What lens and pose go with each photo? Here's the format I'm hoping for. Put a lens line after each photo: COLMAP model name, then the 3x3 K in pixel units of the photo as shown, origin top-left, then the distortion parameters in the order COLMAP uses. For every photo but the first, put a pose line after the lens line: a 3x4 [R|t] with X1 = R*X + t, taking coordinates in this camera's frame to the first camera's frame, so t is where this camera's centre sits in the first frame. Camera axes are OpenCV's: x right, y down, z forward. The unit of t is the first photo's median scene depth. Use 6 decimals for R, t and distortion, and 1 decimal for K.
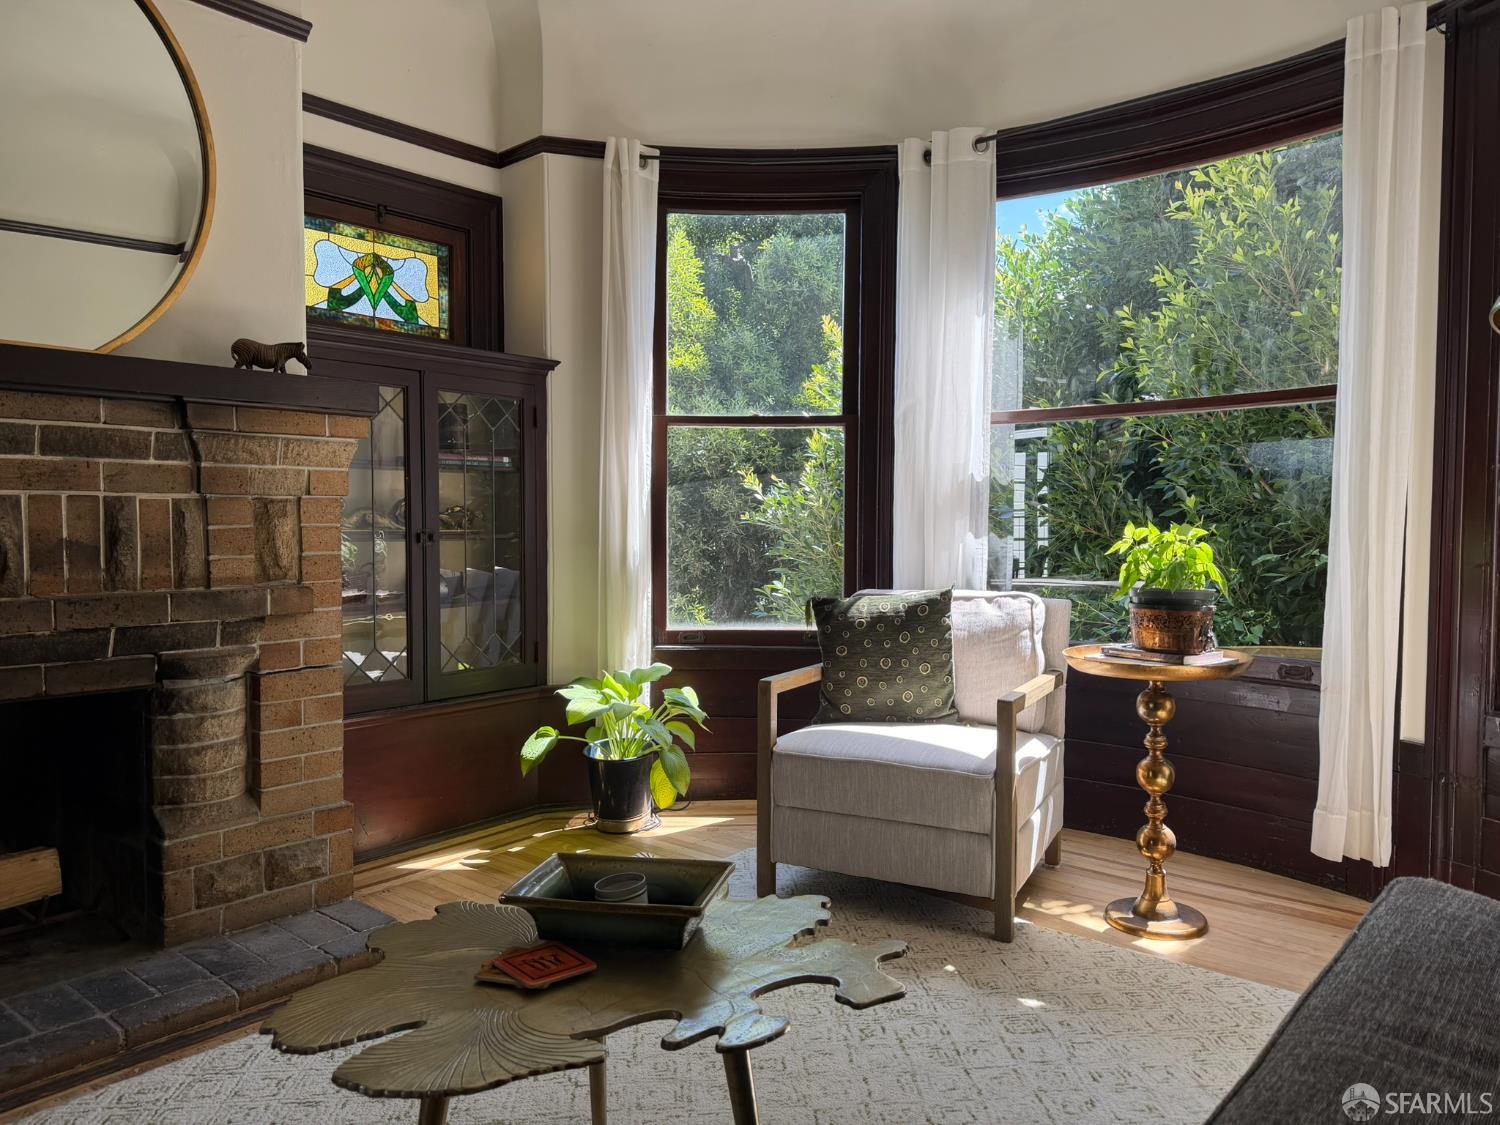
lens RADIAL K [[1054.0, 0, 749.0], [0, 1054.0, 573.3], [0, 0, 1]] dist [-0.002598, -0.002354]
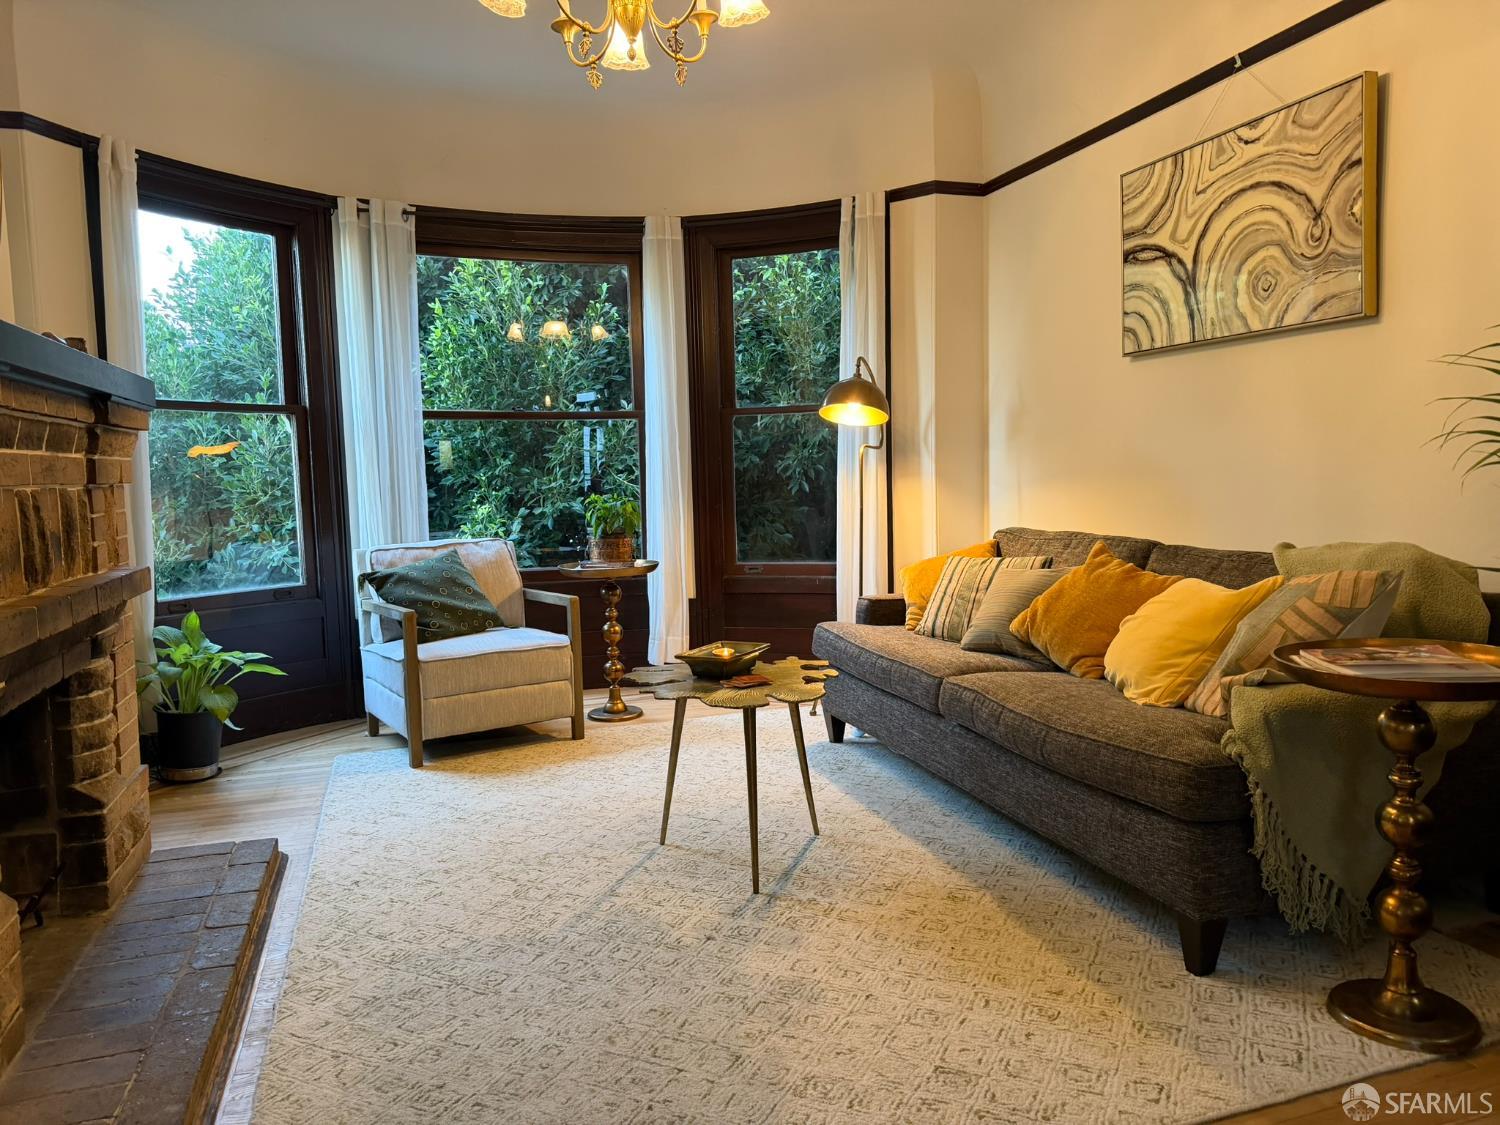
lens RADIAL K [[1054.0, 0, 748.6], [0, 1054.0, 567.1], [0, 0, 1]] dist [-0.002598, -0.002354]
pose [[0.508633, -0.087163, 0.856560, -1.078968], [0.057693, 0.996077, 0.067101, -0.024189], [-0.859048, 0.015287, 0.511666, -0.109946]]
